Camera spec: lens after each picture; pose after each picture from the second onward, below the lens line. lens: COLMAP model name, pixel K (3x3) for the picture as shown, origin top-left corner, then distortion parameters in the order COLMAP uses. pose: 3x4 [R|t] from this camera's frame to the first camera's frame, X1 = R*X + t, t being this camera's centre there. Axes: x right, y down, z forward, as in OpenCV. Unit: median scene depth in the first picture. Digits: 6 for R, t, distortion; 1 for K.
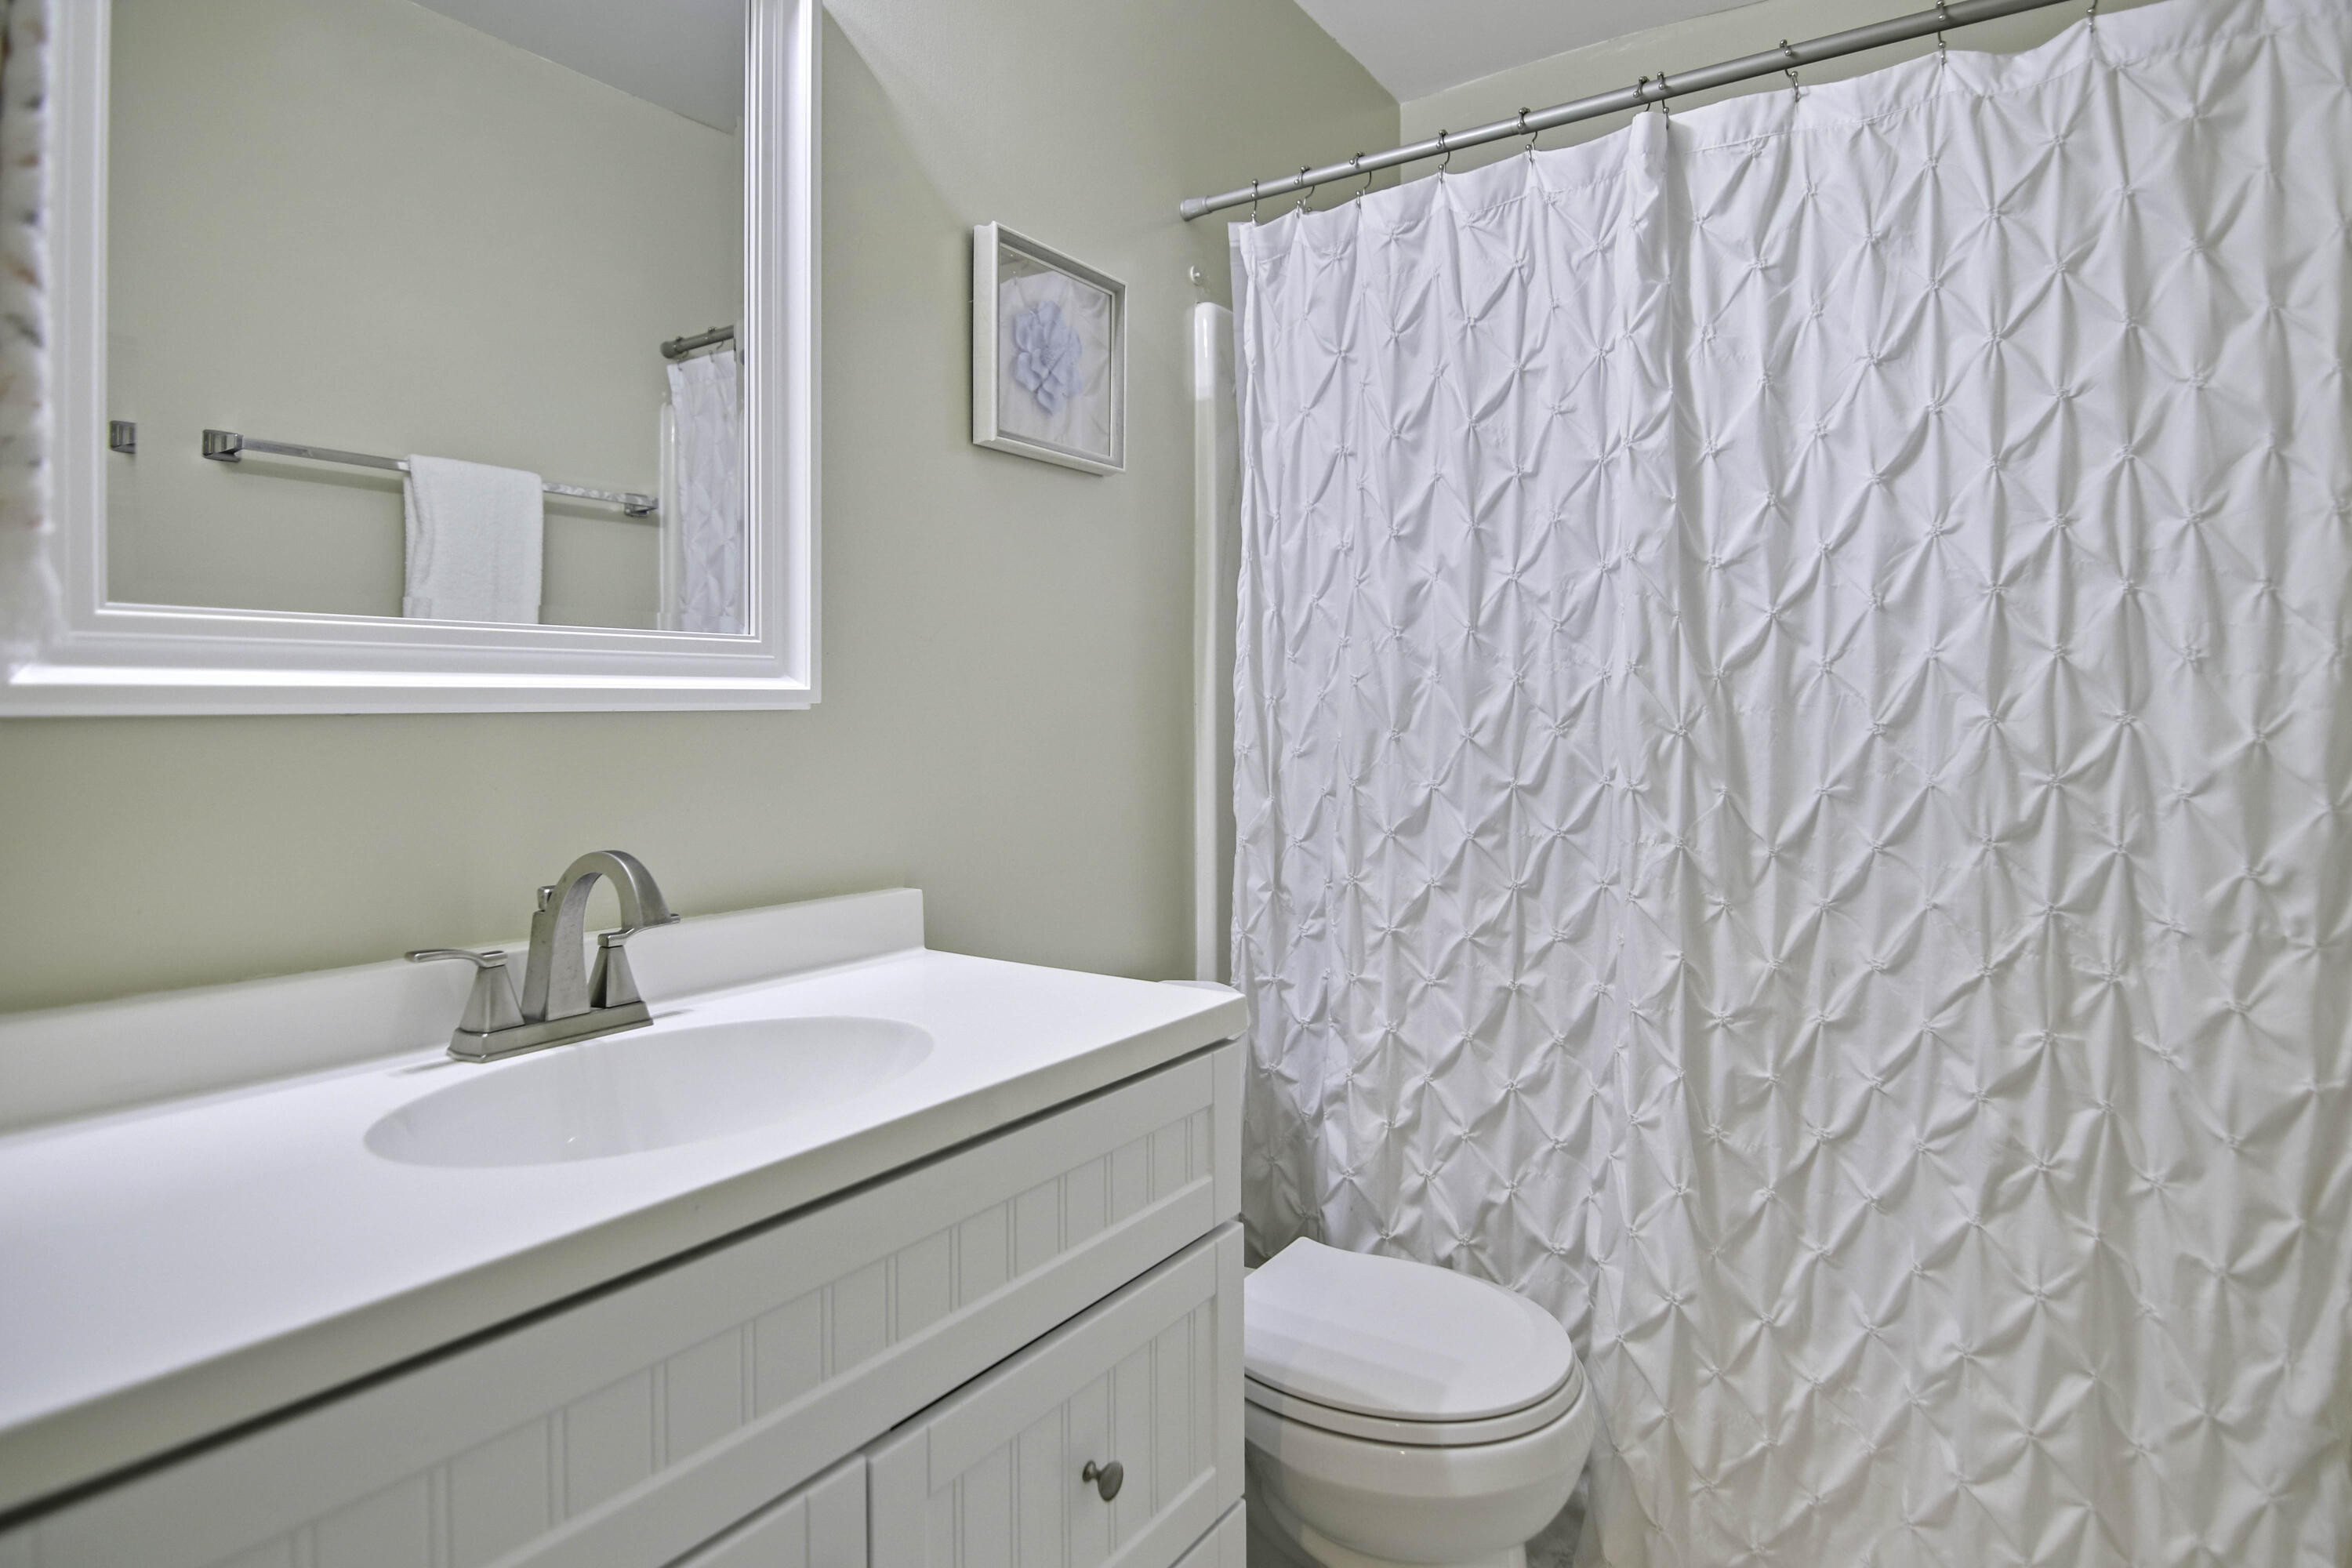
lens RADIAL K [[1243.6, 0, 1165.6], [0, 1243.6, 746.5], [0, 0, 1]] dist [-0.003224, -0.011016]
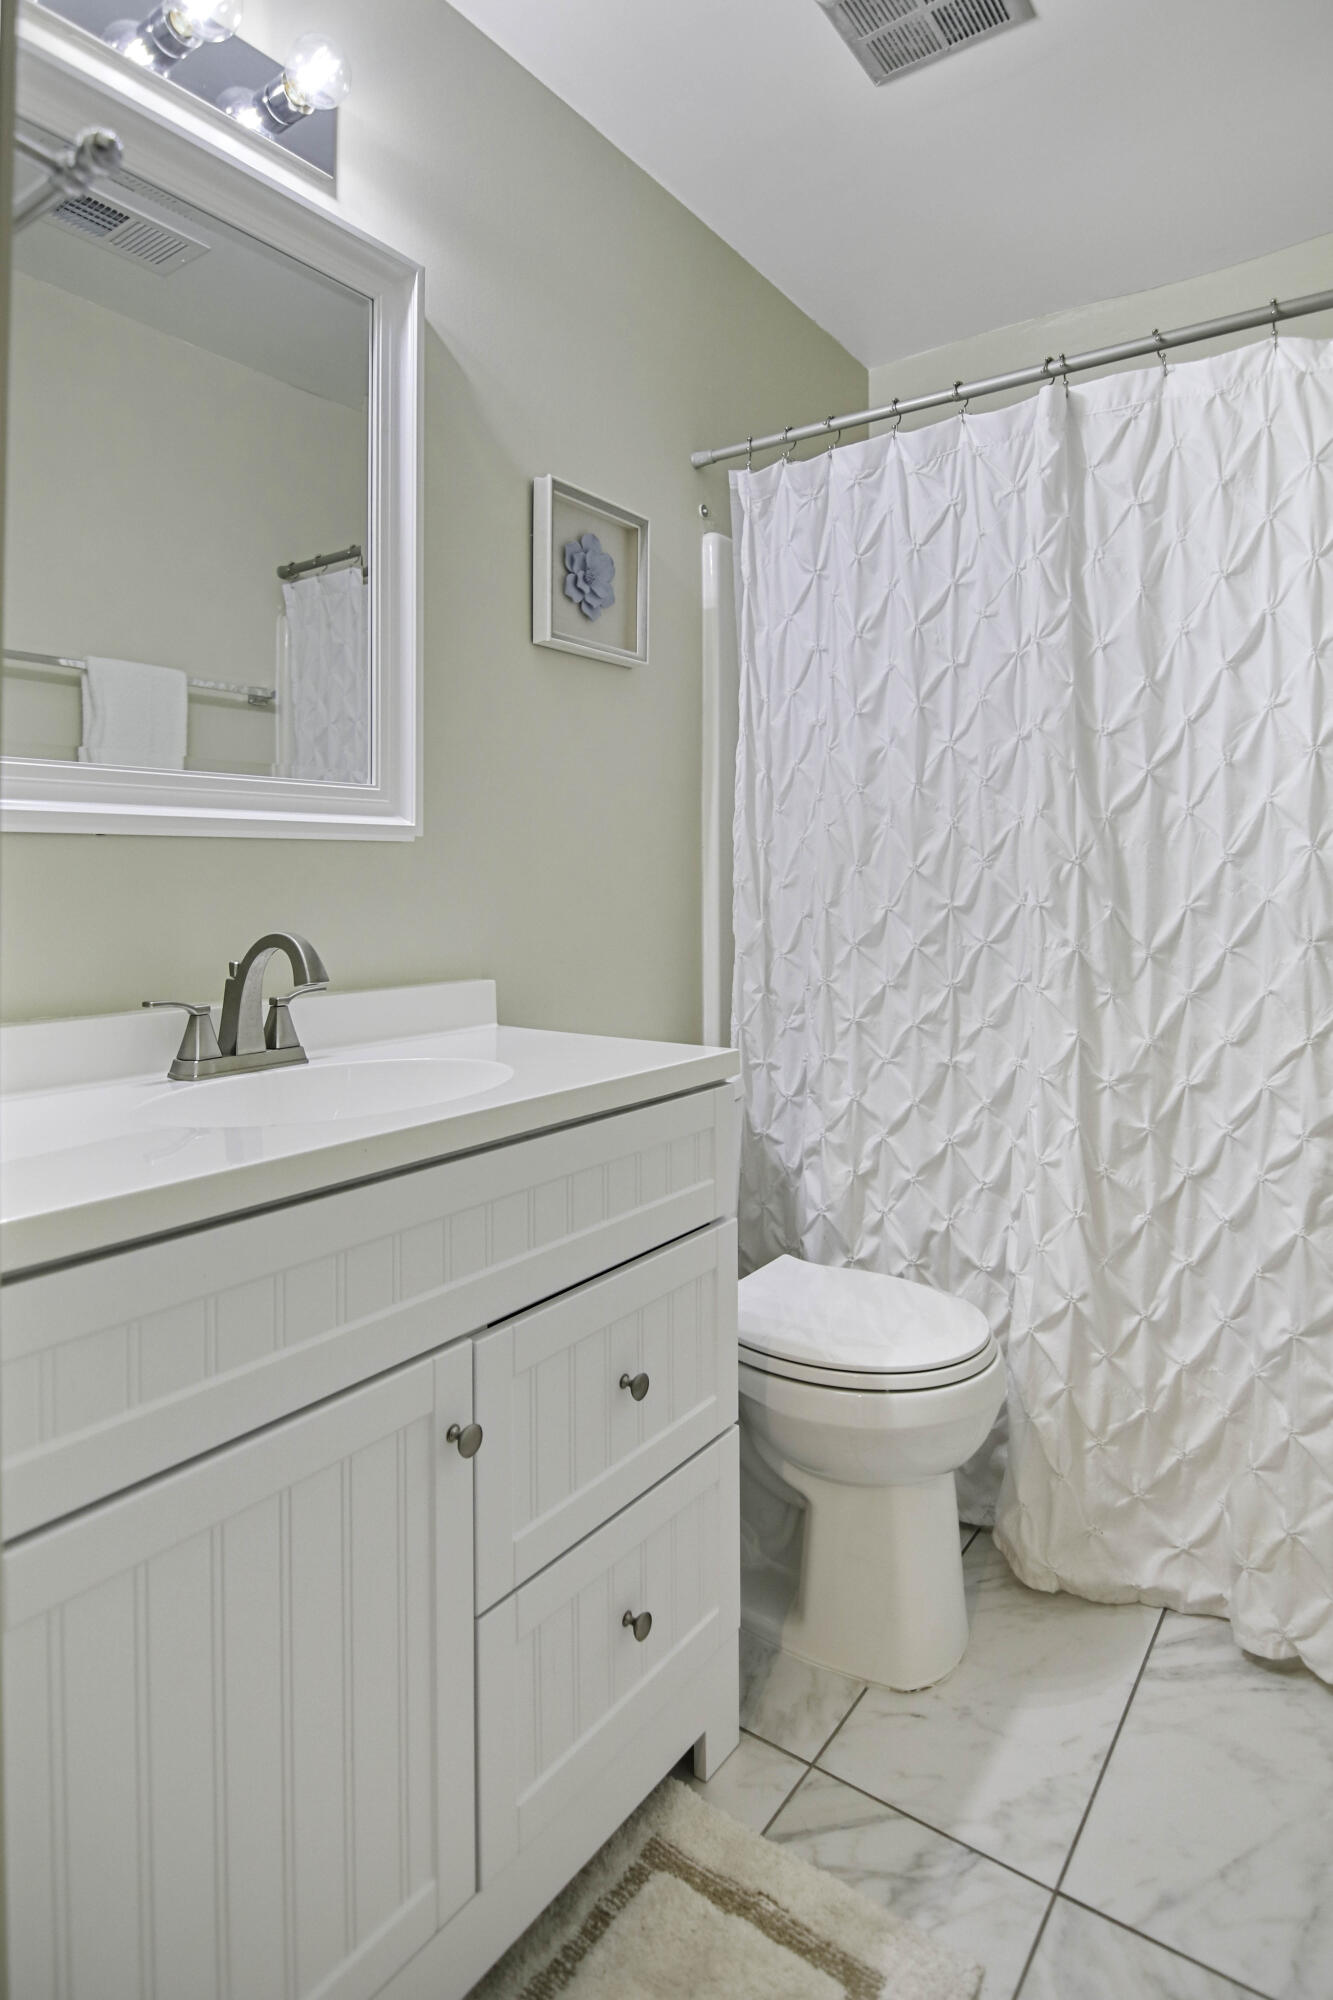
lens RADIAL K [[1057.5, 0, 647.4], [0, 1057.5, 893.8], [0, 0, 1]] dist [-0.003224, -0.011016]
pose [[0.999551, 0.000275, -0.029963, -0.000432], [-0.000543, 0.999960, -0.008950, 0.031560], [0.029960, 0.008962, 0.999511, -0.112965]]
